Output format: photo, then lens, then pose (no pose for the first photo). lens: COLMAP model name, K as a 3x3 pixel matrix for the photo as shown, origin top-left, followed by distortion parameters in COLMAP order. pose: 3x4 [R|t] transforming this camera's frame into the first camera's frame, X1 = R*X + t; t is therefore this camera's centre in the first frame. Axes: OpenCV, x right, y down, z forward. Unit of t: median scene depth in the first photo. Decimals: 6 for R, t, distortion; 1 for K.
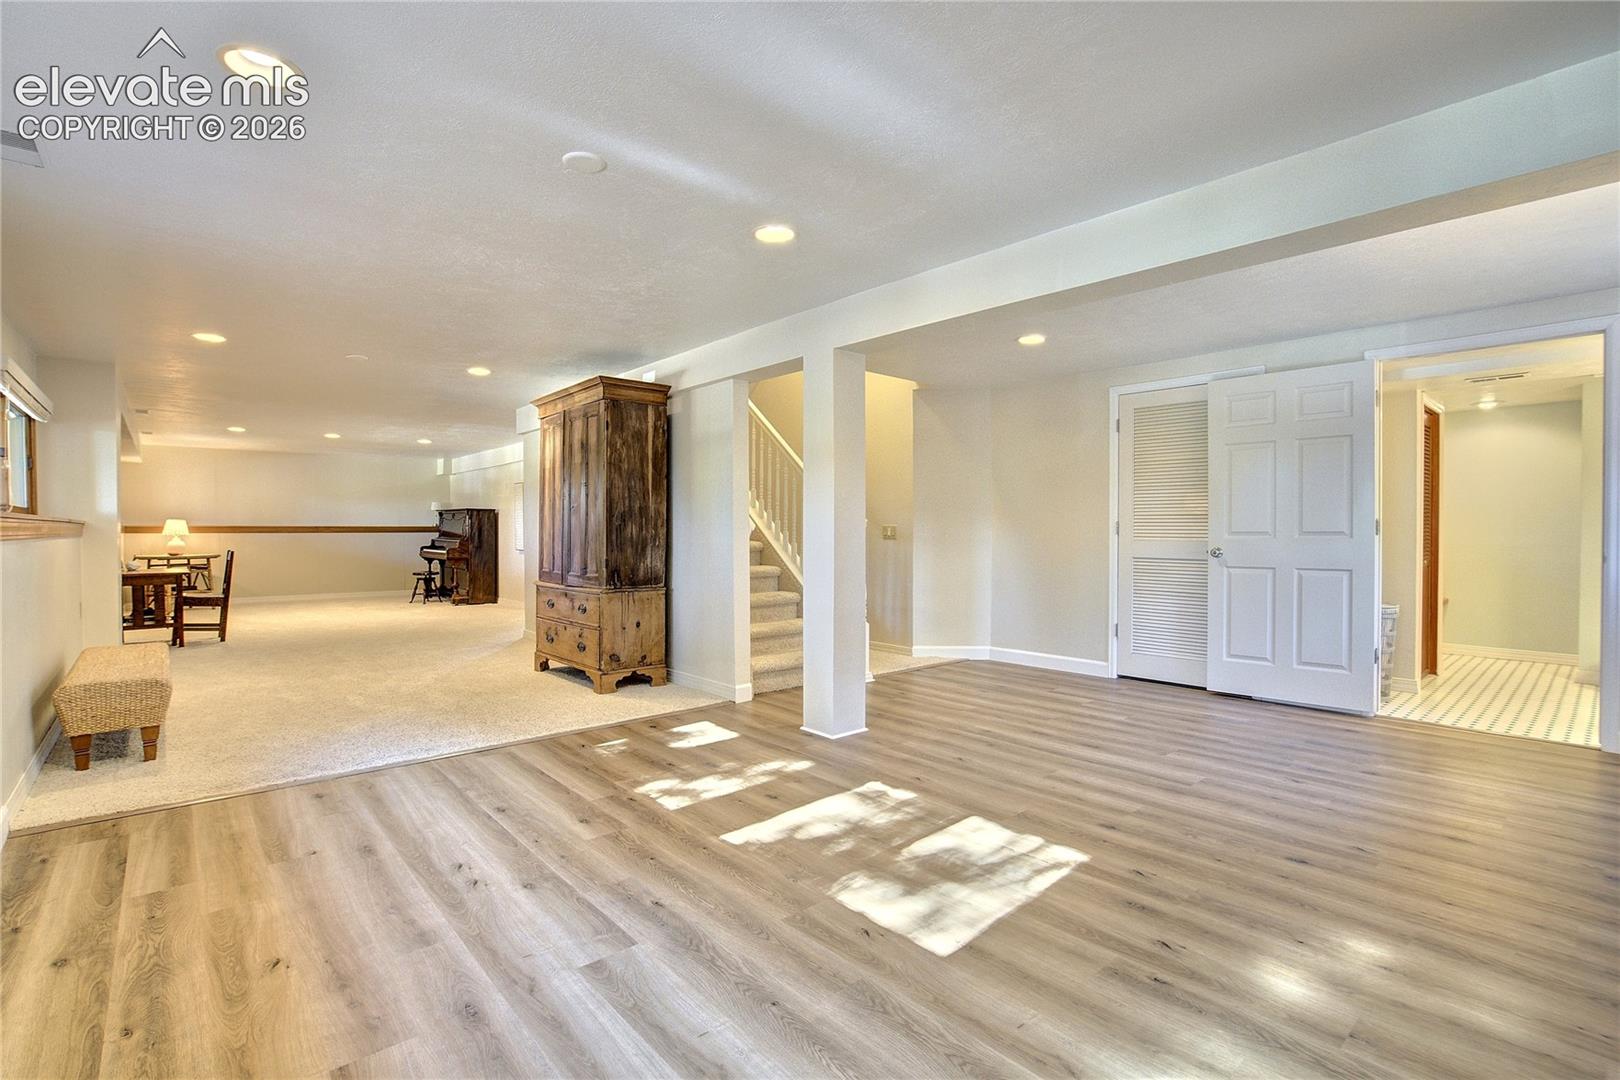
lens RADIAL K [[745.9, 0, 798.5], [0, 745.9, 538.1], [0, 0, 1]] dist [-0.038332, 0.012108]
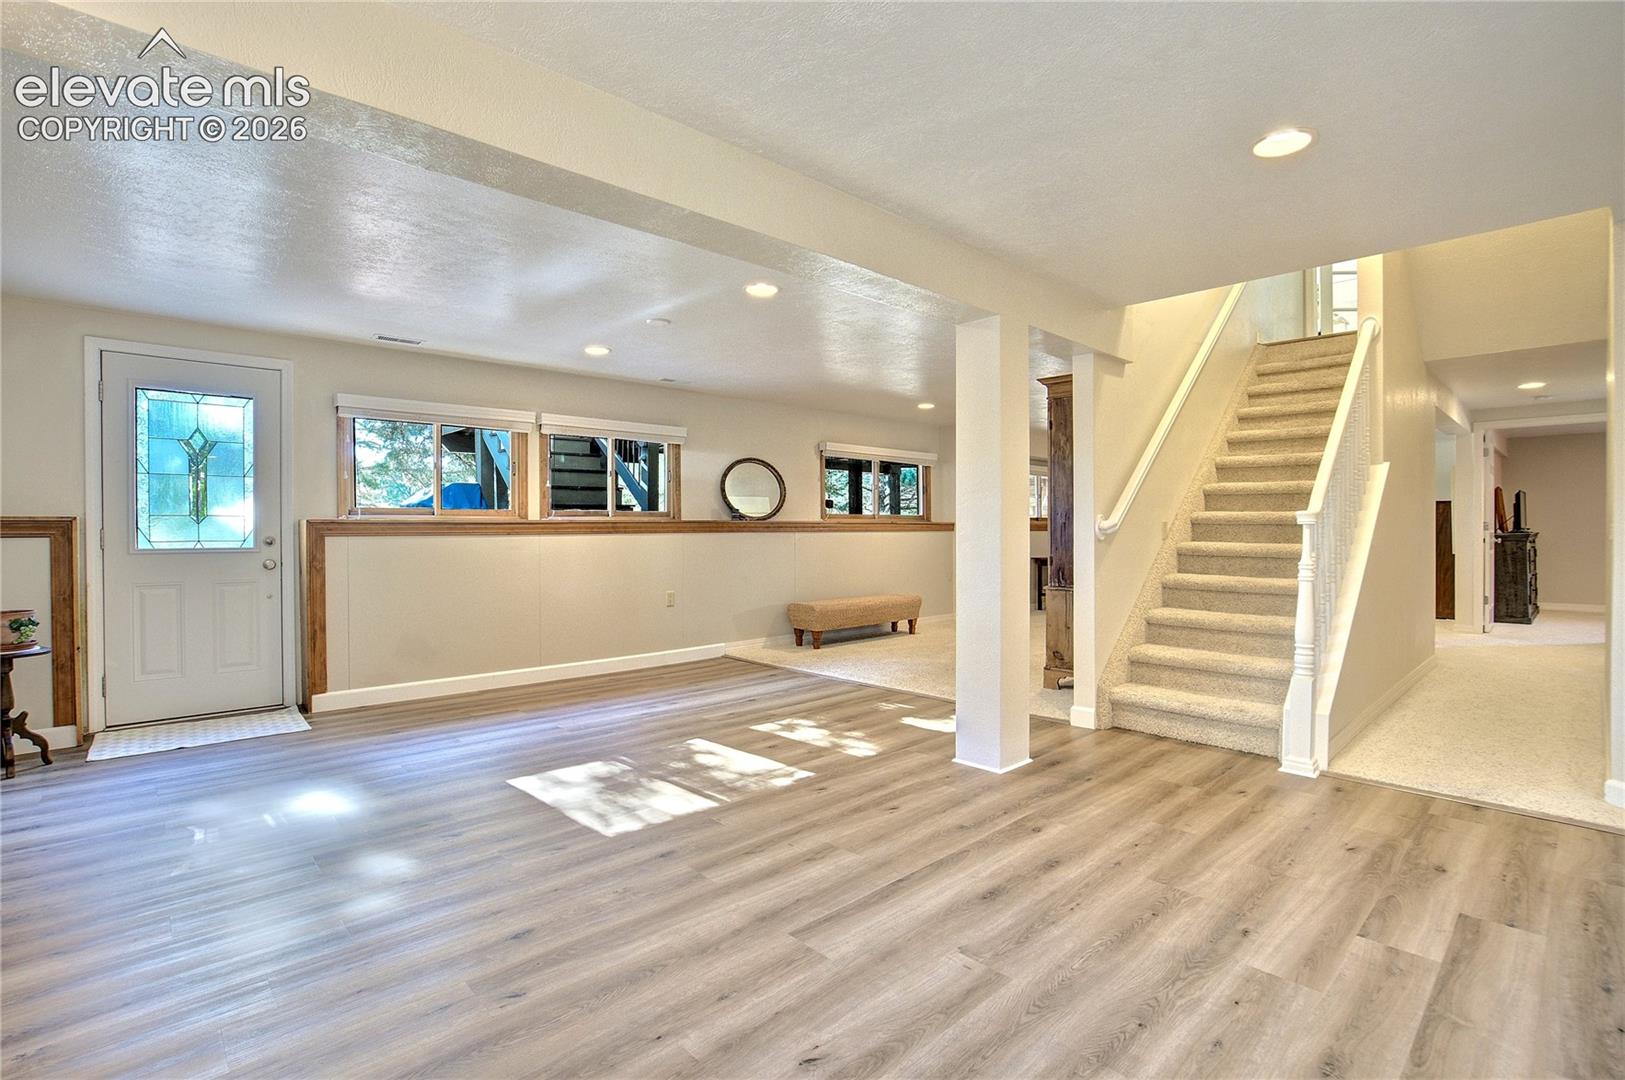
lens RADIAL K [[748.2, 0, 815.4], [0, 748.2, 534.9], [0, 0, 1]] dist [-0.038332, 0.012108]
pose [[0.032930, 0.007313, -0.999431, 1.130481], [-0.010592, 0.999920, 0.006968, -0.006618], [0.999402, 0.010356, 0.033005, 0.973660]]
